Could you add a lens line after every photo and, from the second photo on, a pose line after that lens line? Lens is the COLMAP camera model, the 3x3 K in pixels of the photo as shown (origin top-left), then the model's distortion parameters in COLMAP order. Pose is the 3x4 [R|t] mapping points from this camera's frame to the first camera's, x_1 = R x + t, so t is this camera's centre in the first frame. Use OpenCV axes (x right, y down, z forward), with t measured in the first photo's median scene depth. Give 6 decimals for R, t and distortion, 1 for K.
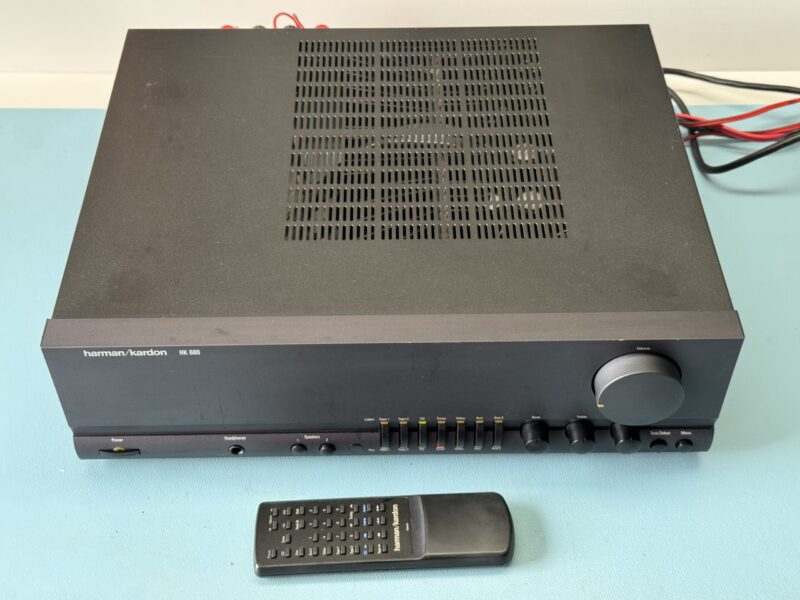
lens RADIAL K [[1126.1, 0, 401.0], [0, 1126.1, 301.0], [0, 0, 1]] dist [0.117353, 0.000000]
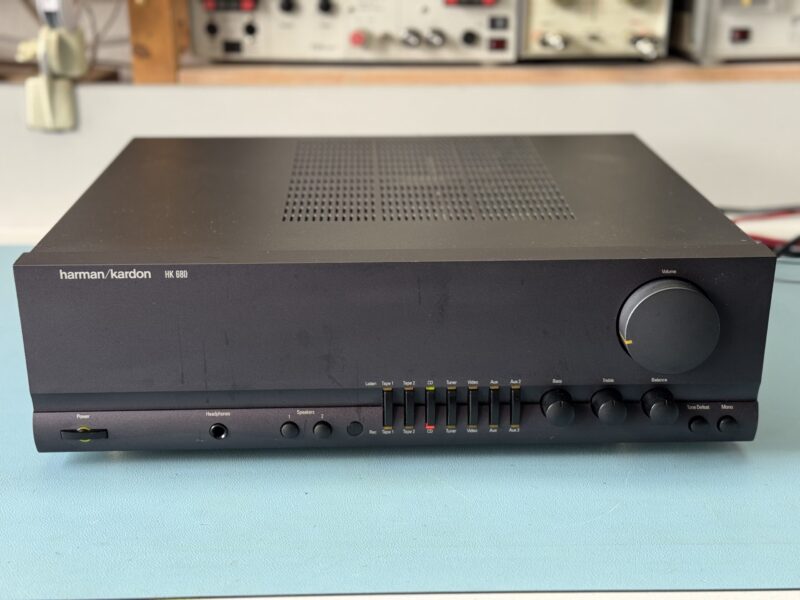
lens RADIAL K [[1126.1, 0, 400.2], [0, 1126.1, 303.0], [0, 0, 1]] dist [0.117353, 0.000000]
pose [[0.999828, -0.004710, 0.017939, -0.020127], [0.011961, 0.902952, -0.429575, 0.421427], [-0.014175, 0.429716, 0.902853, 0.164808]]
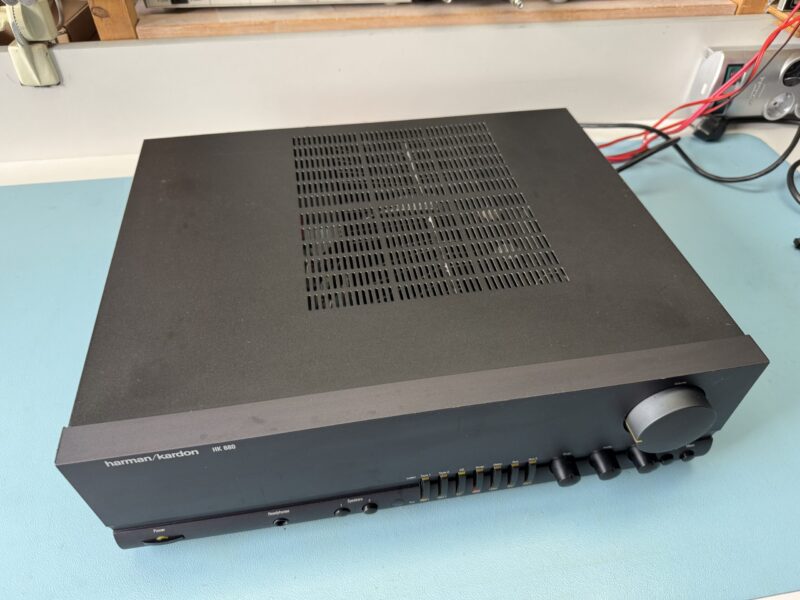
lens RADIAL K [[576.7, 0, 404.0], [0, 576.7, 300.3], [0, 0, 1]] dist [-0.010070, -0.031400]
pose [[0.986599, -0.101678, 0.127610, -0.082827], [0.104470, 0.994409, -0.015362, -0.046379], [-0.125334, 0.028487, 0.991706, 0.472664]]
